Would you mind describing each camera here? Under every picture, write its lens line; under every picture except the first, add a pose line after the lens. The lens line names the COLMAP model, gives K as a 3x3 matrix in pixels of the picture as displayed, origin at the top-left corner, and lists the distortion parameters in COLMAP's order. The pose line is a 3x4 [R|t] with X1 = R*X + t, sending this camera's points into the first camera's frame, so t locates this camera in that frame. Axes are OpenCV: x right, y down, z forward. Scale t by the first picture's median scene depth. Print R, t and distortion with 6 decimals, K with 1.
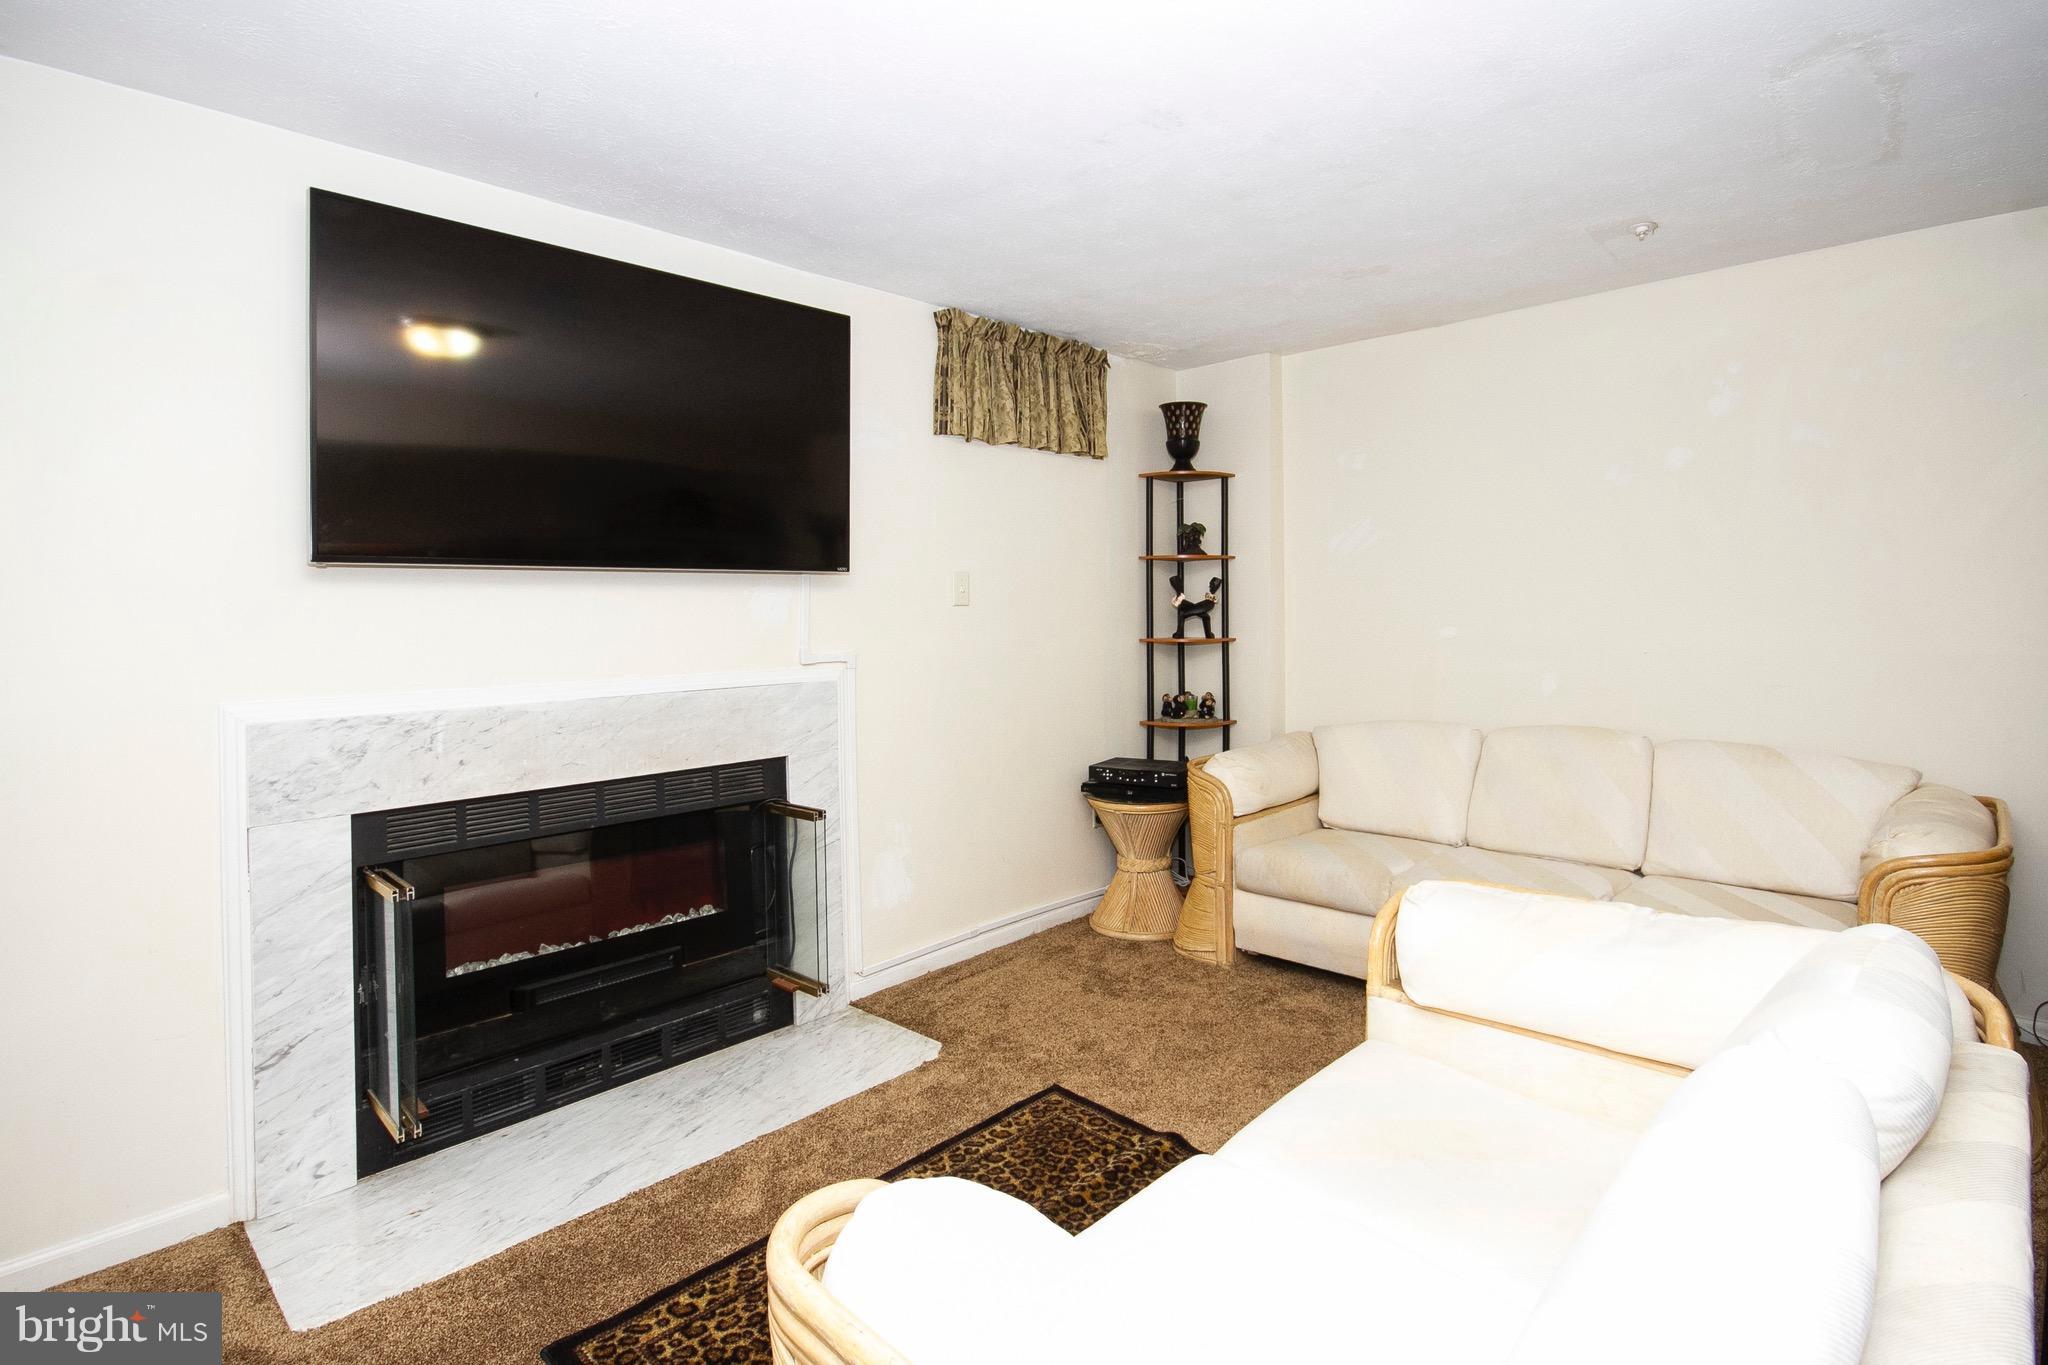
lens RADIAL K [[1001.8, 0, 1031.5], [0, 1001.8, 613.3], [0, 0, 1]] dist [0.000185, 0.001099]
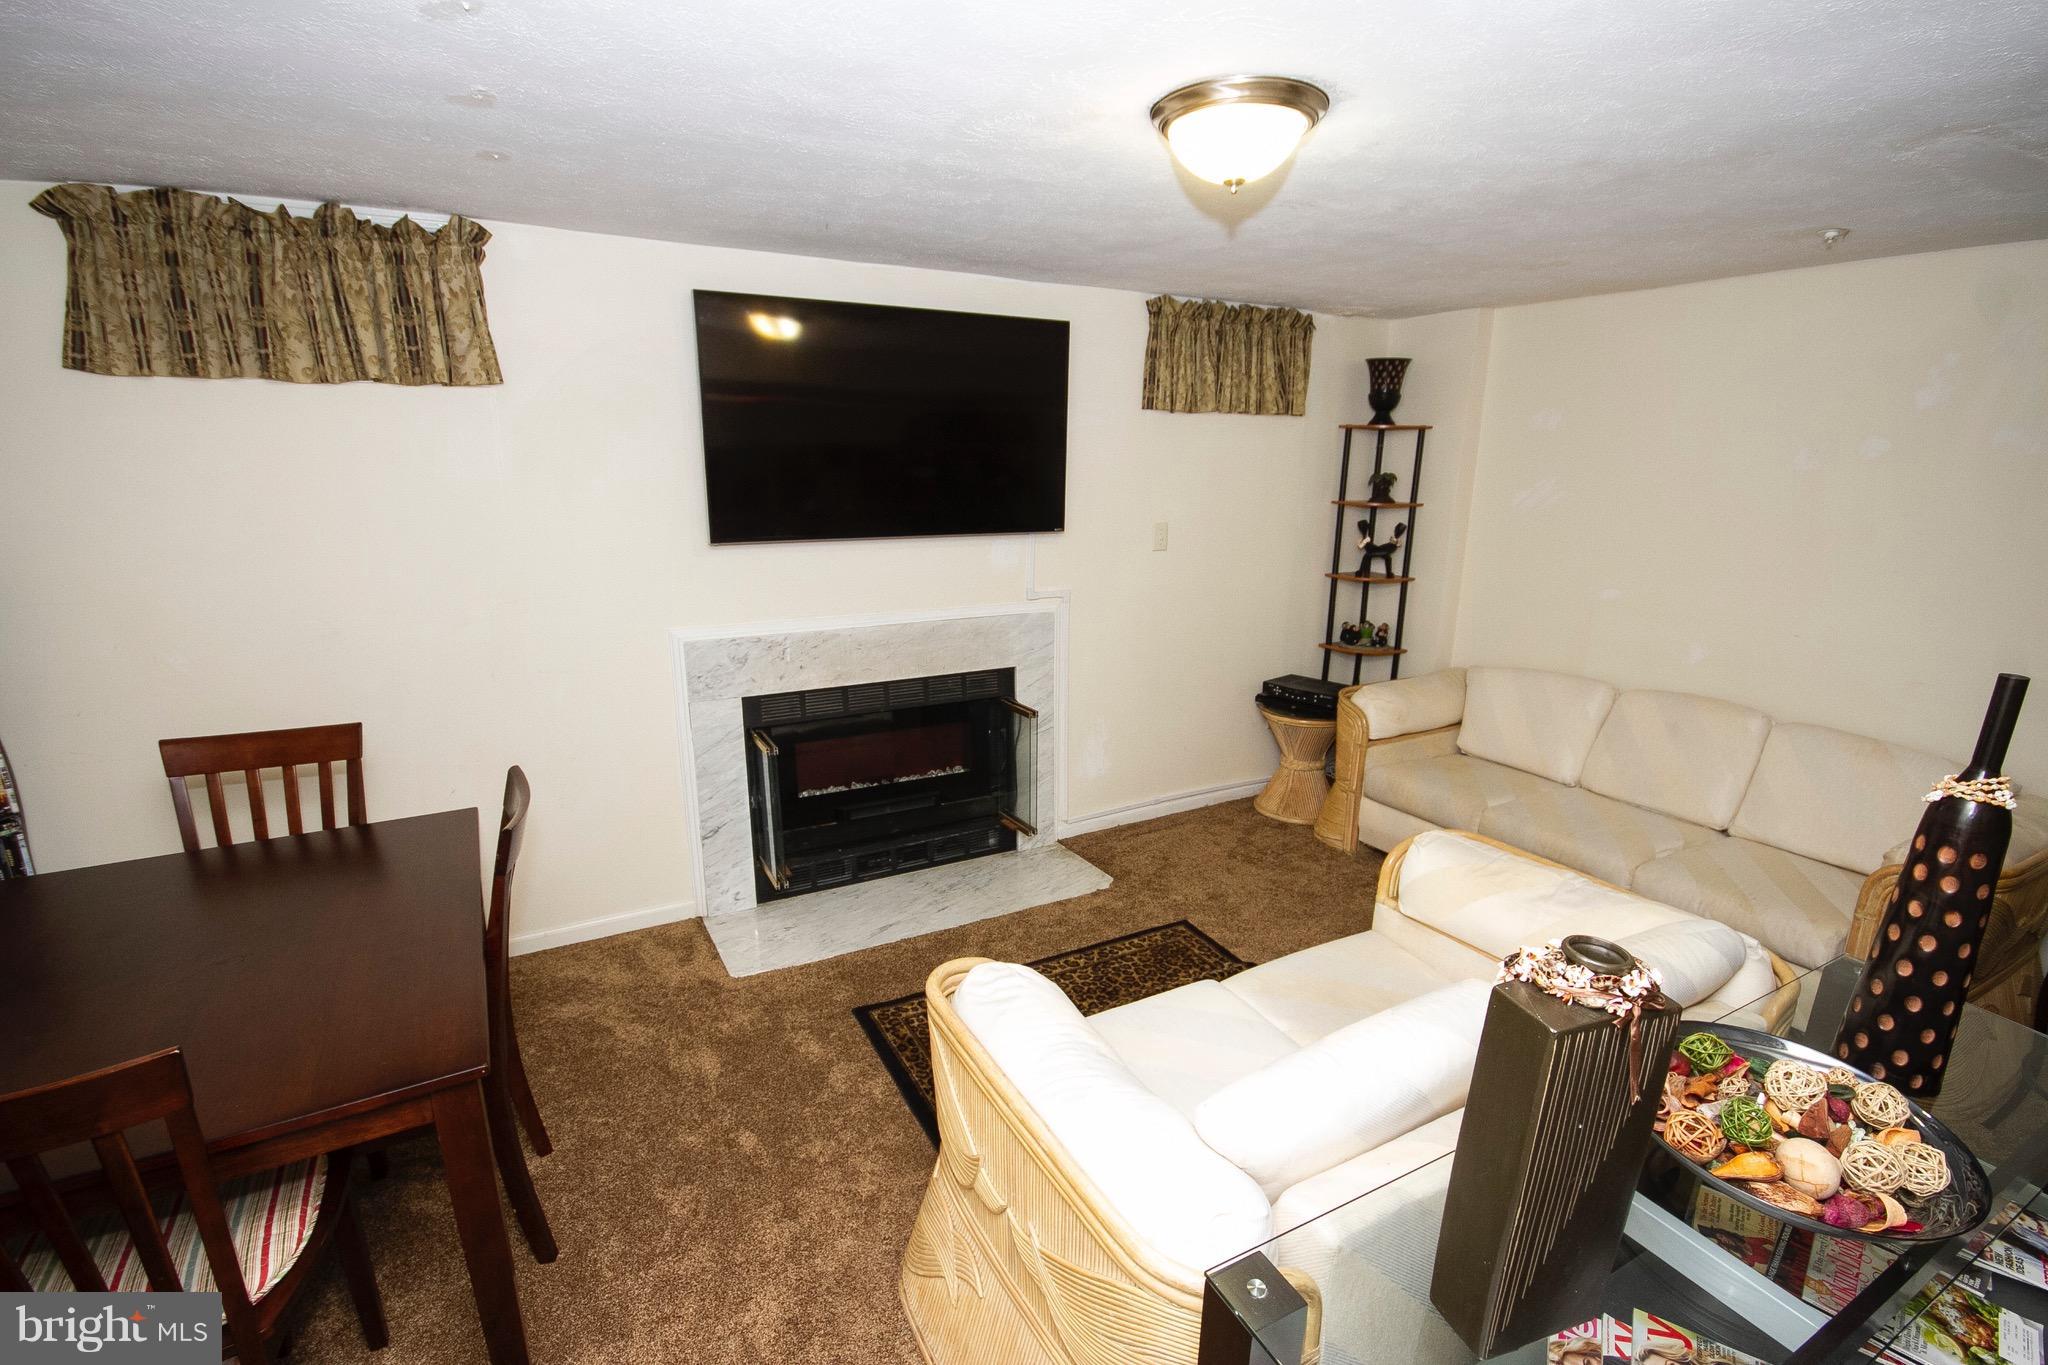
lens RADIAL K [[967.5, 0, 1013.8], [0, 967.5, 704.2], [0, 0, 1]] dist [0.000594, -0.000256]
pose [[0.950130, 0.096652, -0.296497, 0.139844], [-0.016712, 0.965174, 0.261073, -0.142184], [0.311405, -0.243098, 0.918657, -0.207233]]
